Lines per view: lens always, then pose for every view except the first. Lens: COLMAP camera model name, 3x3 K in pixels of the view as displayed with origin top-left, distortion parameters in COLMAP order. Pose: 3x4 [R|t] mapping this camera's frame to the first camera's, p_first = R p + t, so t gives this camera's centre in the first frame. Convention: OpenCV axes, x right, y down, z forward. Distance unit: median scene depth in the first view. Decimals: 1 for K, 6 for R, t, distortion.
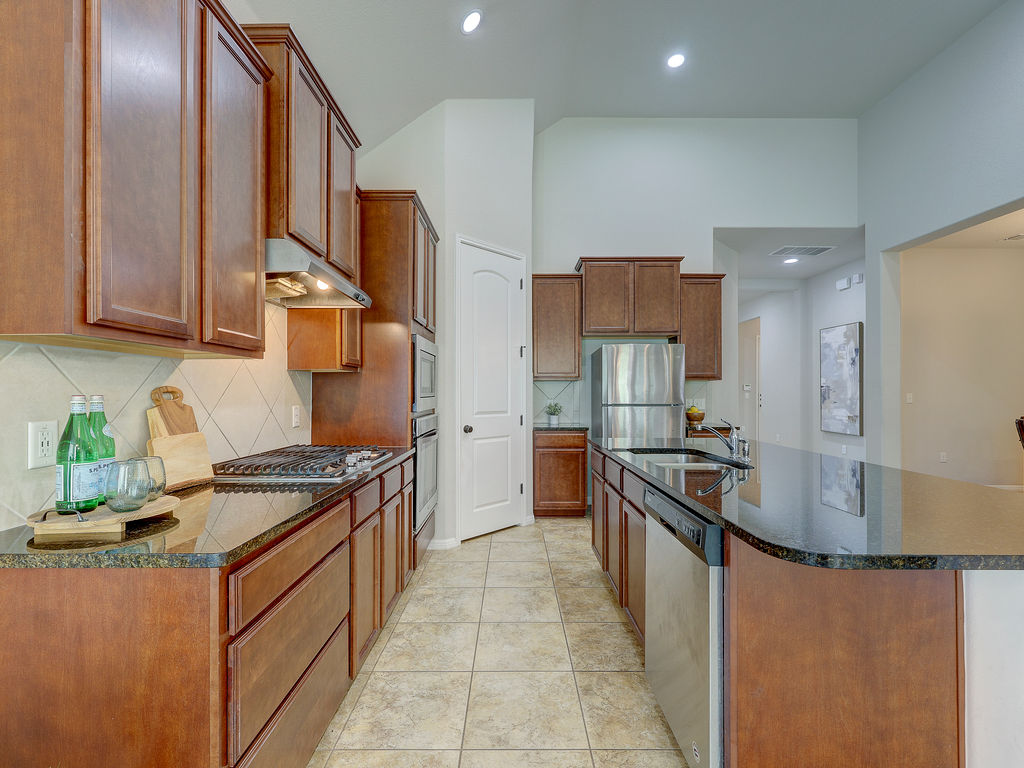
lens RADIAL K [[461.1, 0, 510.9], [0, 461.1, 387.1], [0, 0, 1]] dist [0.000423, -0.000209]
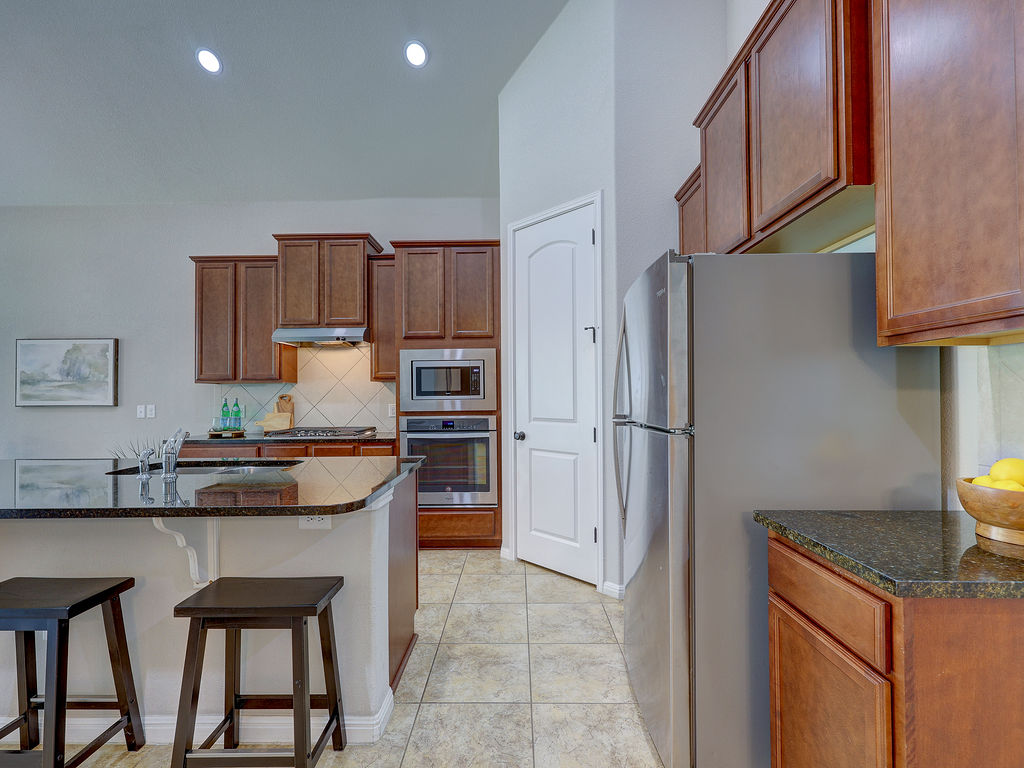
lens RADIAL K [[460.4, 0, 512.0], [0, 460.4, 384.0], [0, 0, 1]] dist [0.000631, 0.000235]
pose [[-0.009703, -0.020895, -0.999735, 0.679526], [0.021094, 0.999555, -0.021096, 0.007501], [0.999730, -0.021294, -0.009258, 0.844306]]
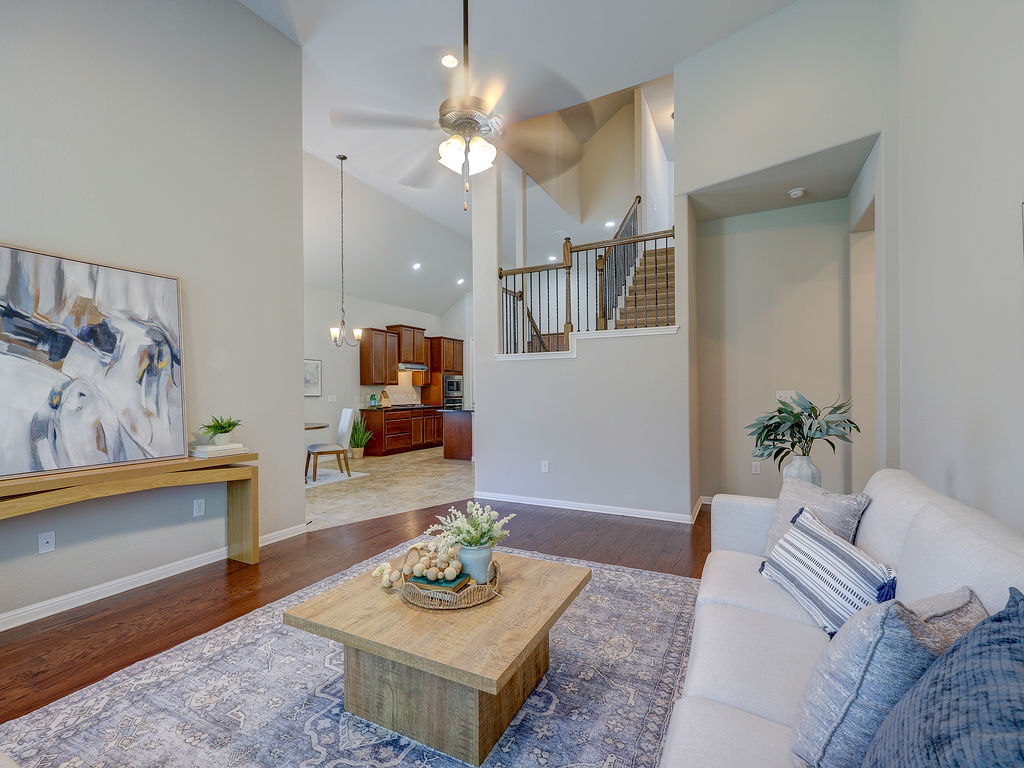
lens RADIAL K [[461.1, 0, 510.9], [0, 461.1, 387.1], [0, 0, 1]] dist [0.000423, -0.000209]
pose [[0.887298, -0.007480, -0.461136, 1.237244], [0.010138, 0.999943, 0.003286, -0.017432], [0.461085, -0.007590, 0.887324, -1.263851]]
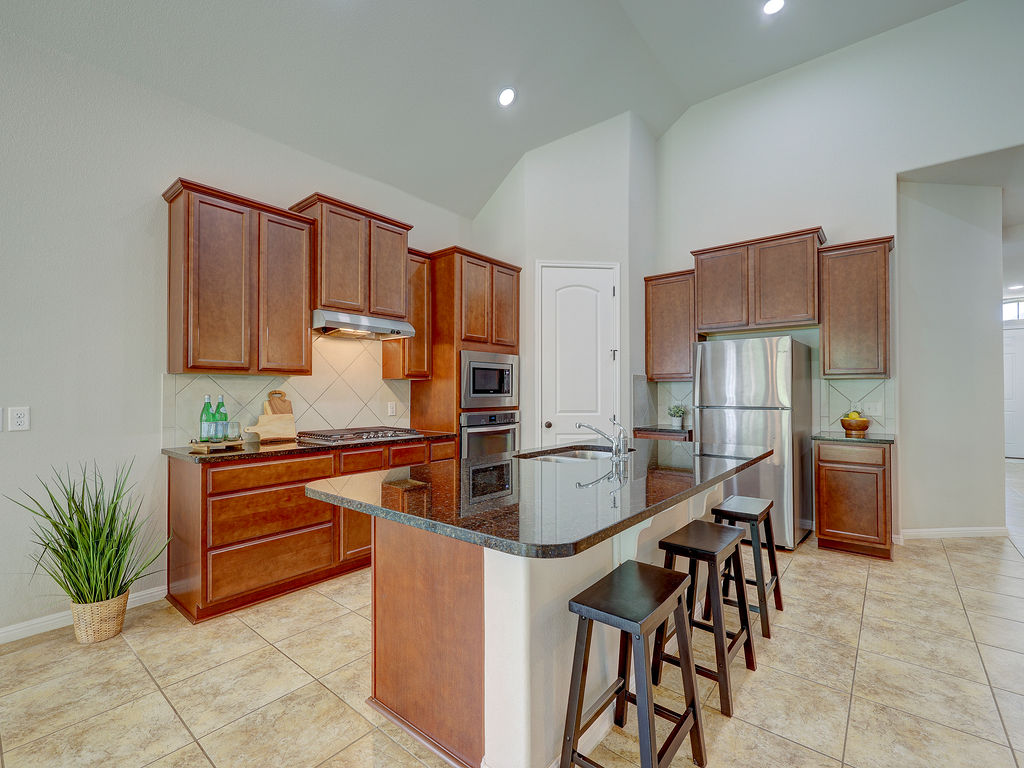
lens RADIAL K [[460.4, 0, 512.0], [0, 460.4, 384.0], [0, 0, 1]] dist [0.000631, 0.000235]
pose [[0.773870, -0.012994, -0.633212, 0.490162], [0.007438, 0.999907, -0.011428, -0.000021], [0.633301, 0.004134, 0.773894, 0.030768]]
